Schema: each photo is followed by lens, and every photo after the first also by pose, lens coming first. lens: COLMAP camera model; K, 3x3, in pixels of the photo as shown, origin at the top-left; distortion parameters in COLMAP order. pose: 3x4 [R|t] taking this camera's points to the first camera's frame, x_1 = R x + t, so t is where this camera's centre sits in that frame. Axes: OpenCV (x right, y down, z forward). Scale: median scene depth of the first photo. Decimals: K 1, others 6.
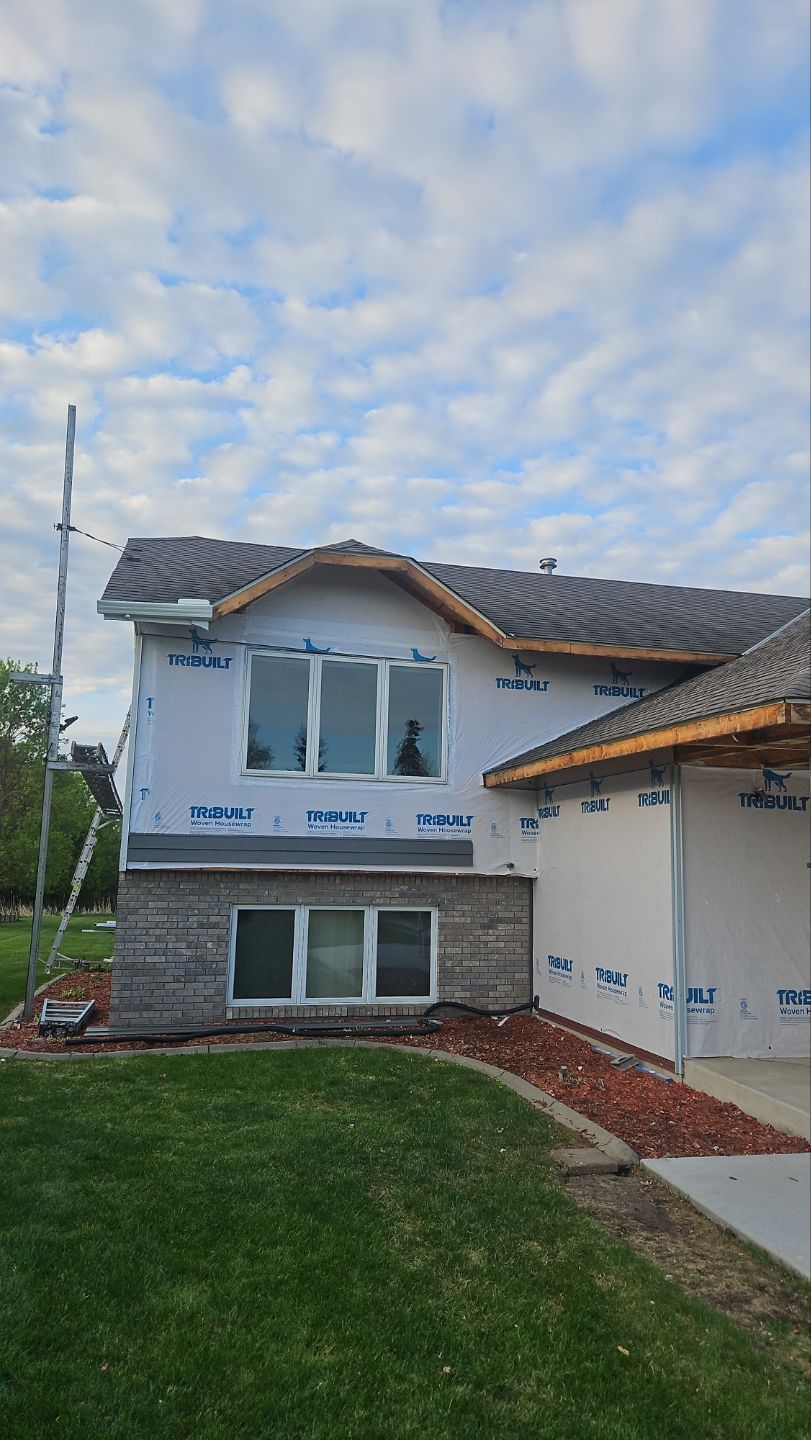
lens RADIAL K [[954.9, 0, 415.2], [0, 954.9, 733.3], [0, 0, 1]] dist [0.090440, -0.075191]
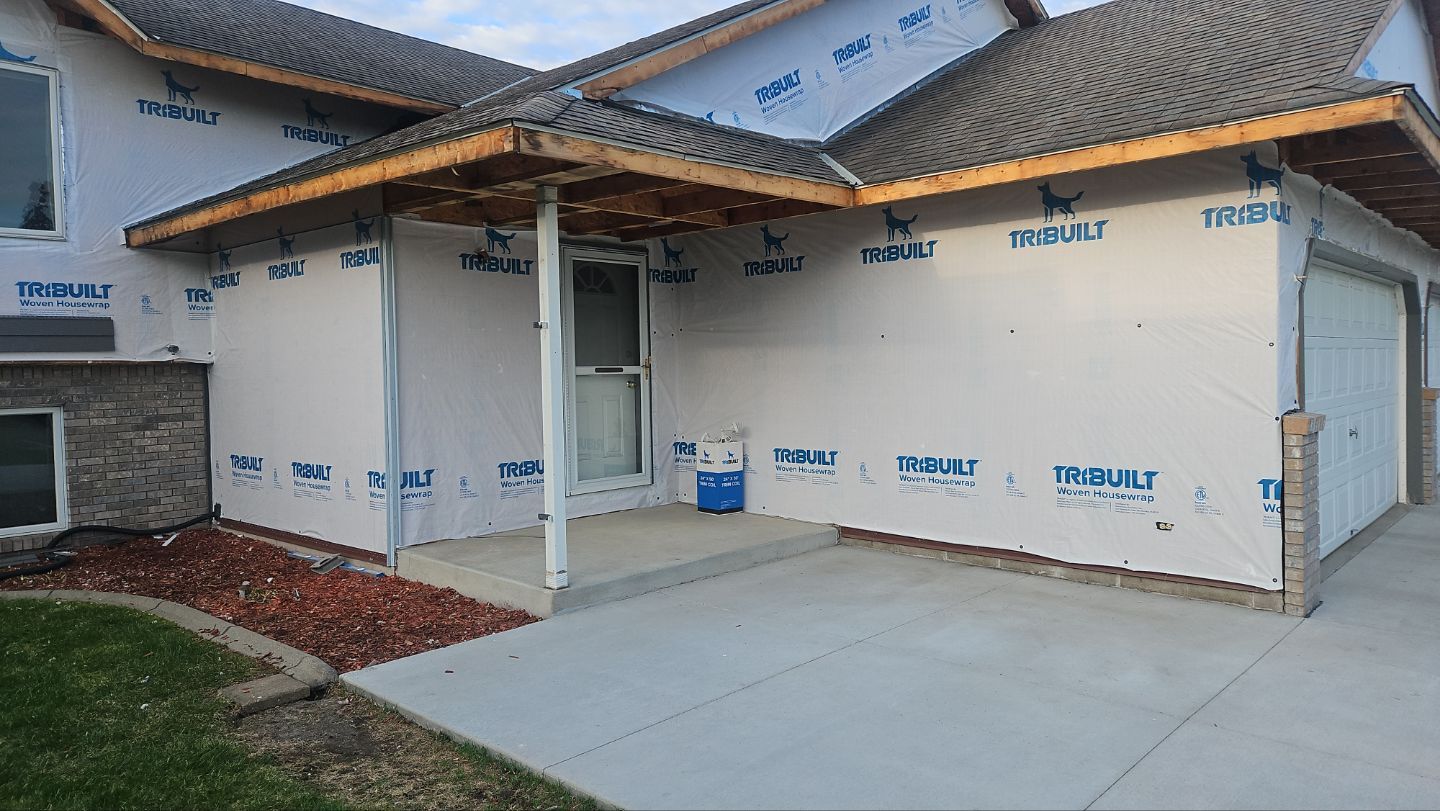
lens RADIAL K [[950.1, 0, 720.5], [0, 950.1, 388.1], [0, 0, 1]] dist [0.088278, -0.067995]
pose [[0.831594, -0.051708, 0.552972, 0.041575], [-0.040735, 0.987296, 0.153581, 0.039287], [-0.553889, -0.150243, 0.818923, 0.126662]]
